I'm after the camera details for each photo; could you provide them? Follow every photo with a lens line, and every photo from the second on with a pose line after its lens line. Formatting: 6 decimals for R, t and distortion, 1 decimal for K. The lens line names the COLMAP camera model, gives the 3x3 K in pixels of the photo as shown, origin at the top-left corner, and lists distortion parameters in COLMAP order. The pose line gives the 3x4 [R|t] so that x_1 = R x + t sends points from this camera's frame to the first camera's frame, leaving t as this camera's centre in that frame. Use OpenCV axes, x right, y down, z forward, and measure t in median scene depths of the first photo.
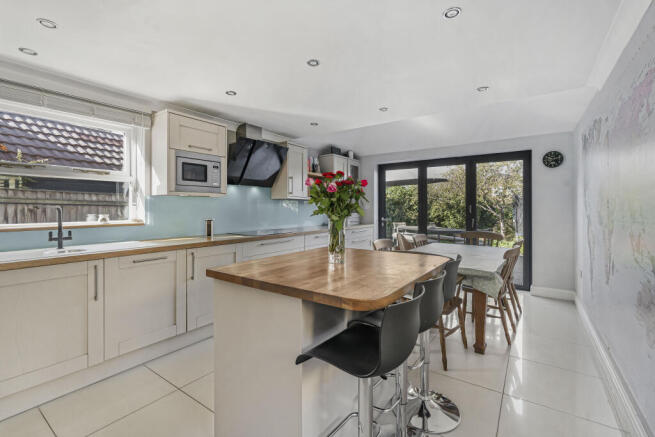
lens RADIAL K [[289.0, 0, 325.9], [0, 289.0, 206.9], [0, 0, 1]] dist [-0.001360, -0.000138]
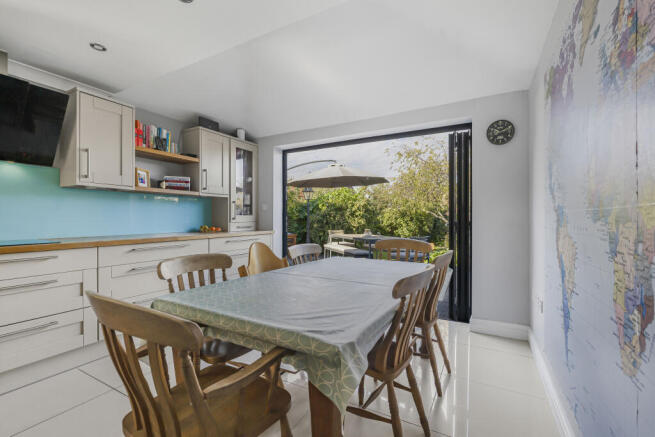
lens RADIAL K [[289.0, 0, 322.4], [0, 289.0, 220.2], [0, 0, 1]] dist [-0.001360, -0.000138]
pose [[0.994253, -0.000597, 0.107057, 0.292048], [-0.000658, 0.999931, 0.011692, 0.034200], [-0.107057, -0.011695, 0.994184, 0.360905]]
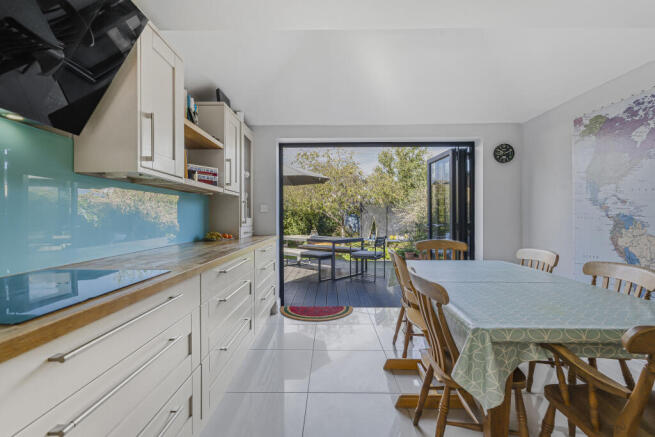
lens RADIAL K [[289.0, 0, 328.1], [0, 289.0, 217.2], [0, 0, 1]] dist [-0.001360, -0.000138]
pose [[0.824300, -0.002196, 0.566149, -0.135583], [-0.001575, 0.999980, 0.006171, 0.022198], [-0.566152, -0.005978, 0.824280, 0.574129]]
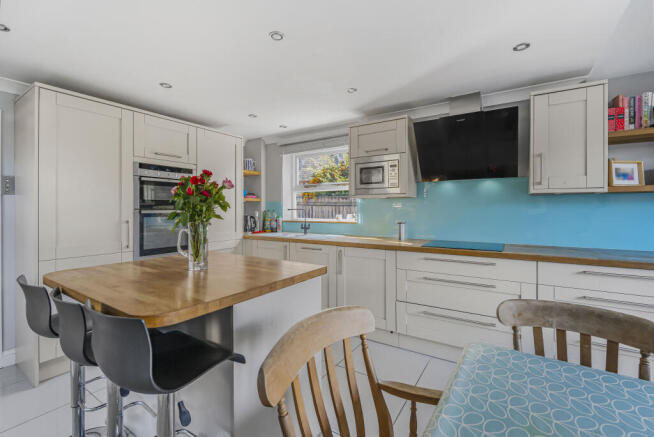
lens RADIAL K [[288.6, 0, 335.1], [0, 288.6, 209.3], [0, 0, 1]] dist [-0.001360, -0.000138]
pose [[0.055227, -0.000816, -0.998474, 0.403426], [0.005077, 0.999987, -0.000536, 0.001590], [0.998461, -0.005040, 0.055230, 0.572705]]
